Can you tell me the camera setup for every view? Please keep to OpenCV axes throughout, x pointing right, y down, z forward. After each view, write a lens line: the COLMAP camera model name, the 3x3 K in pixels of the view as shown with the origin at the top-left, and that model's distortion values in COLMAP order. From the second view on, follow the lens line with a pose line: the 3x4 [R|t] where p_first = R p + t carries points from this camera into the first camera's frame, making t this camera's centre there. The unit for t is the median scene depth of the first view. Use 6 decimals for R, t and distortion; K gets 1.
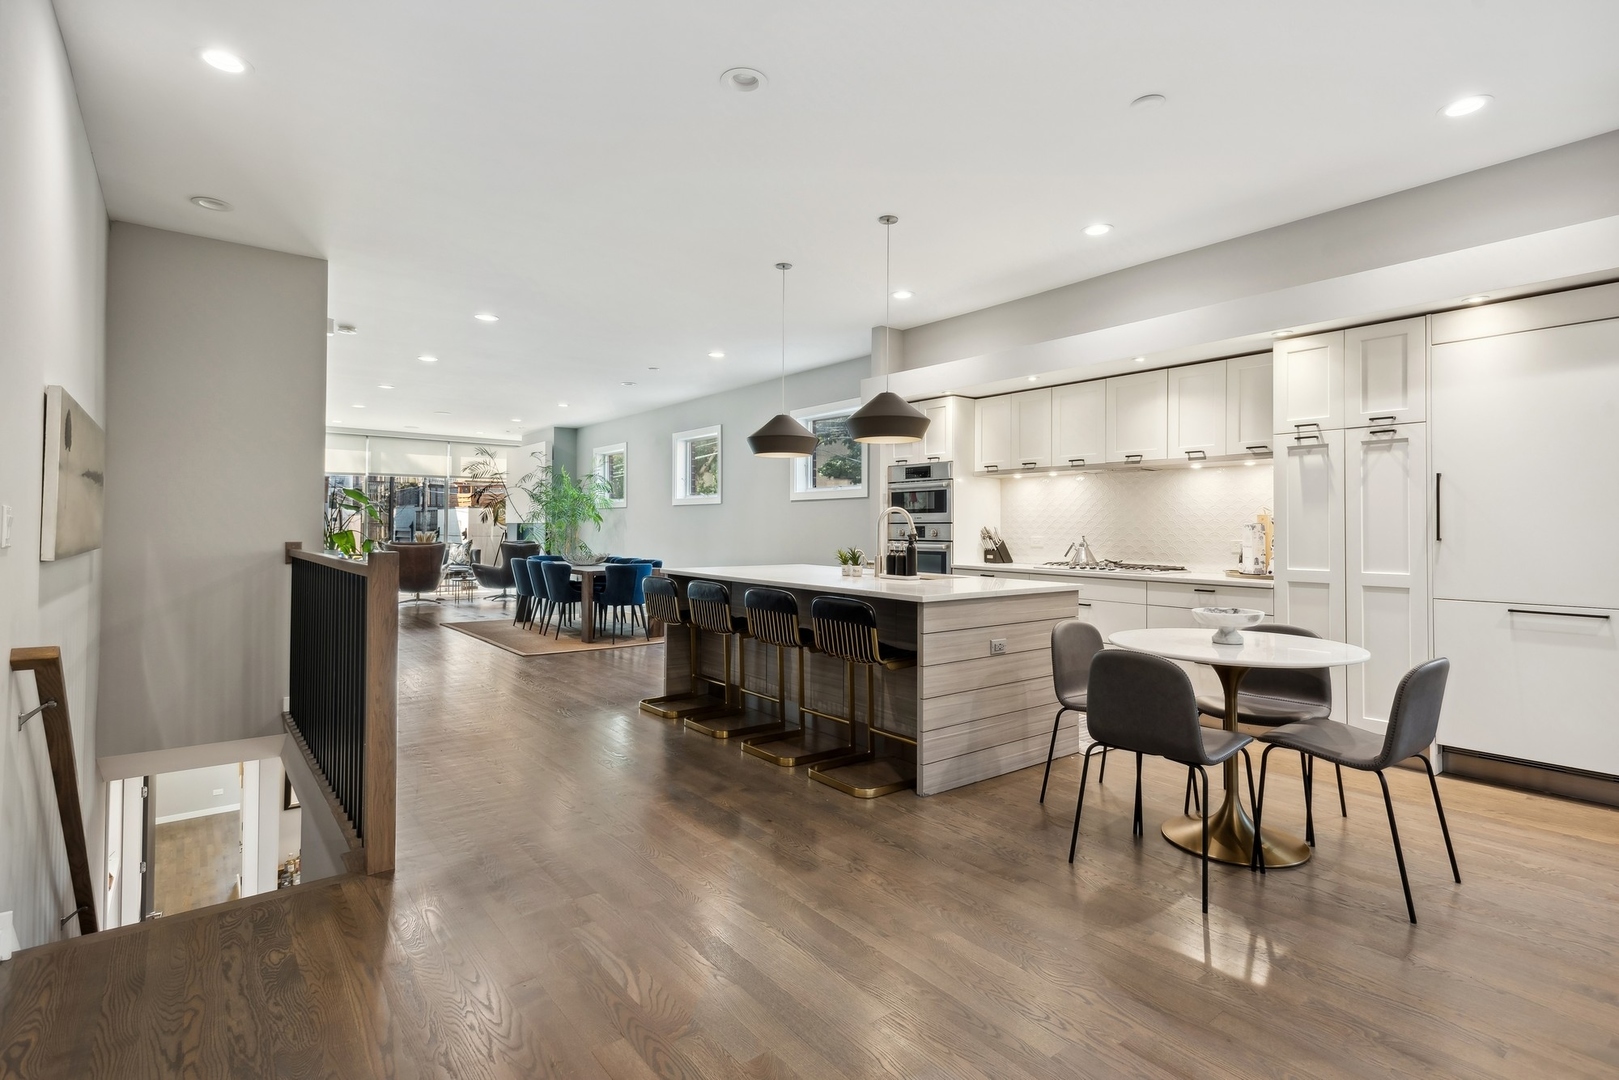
lens RADIAL K [[770.1, 0, 831.2], [0, 770.1, 517.0], [0, 0, 1]] dist [0.021423, -0.008136]
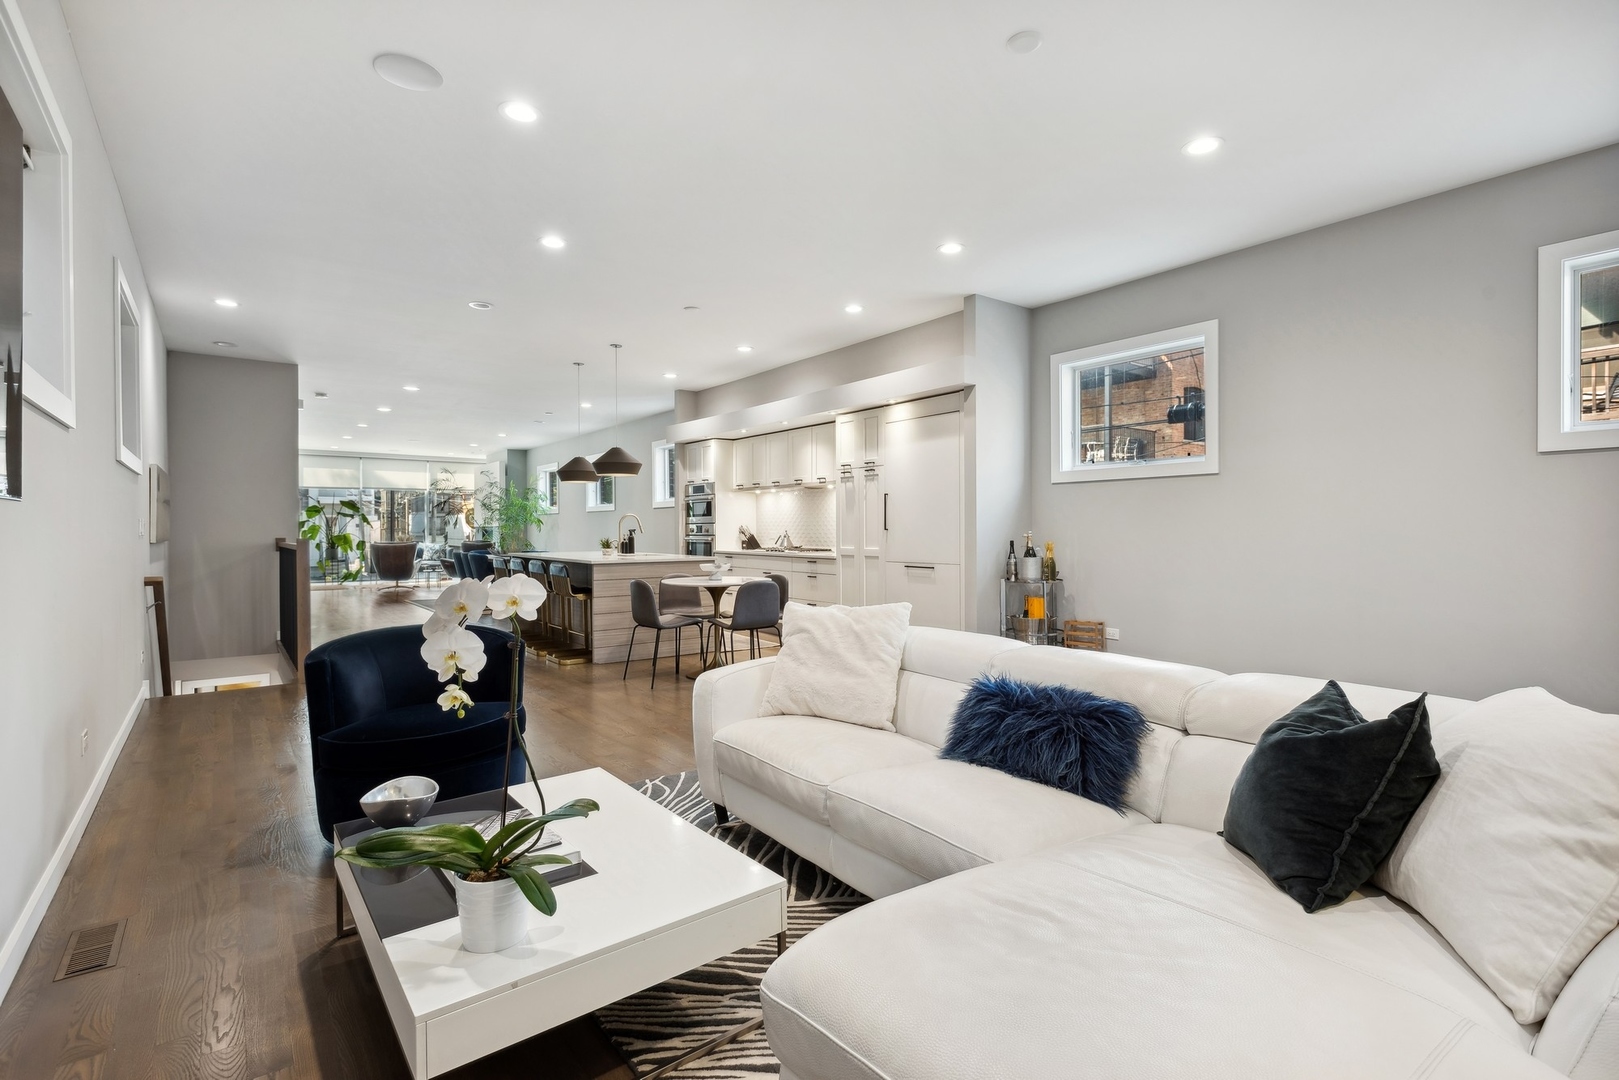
lens RADIAL K [[770.1, 0, 841.3], [0, 770.1, 535.5], [0, 0, 1]] dist [0.021423, -0.008136]
pose [[0.999765, -0.008488, -0.019942, 0.434404], [0.008907, 0.999739, 0.021026, 0.002431], [0.019758, -0.021199, 0.999580, -0.511553]]
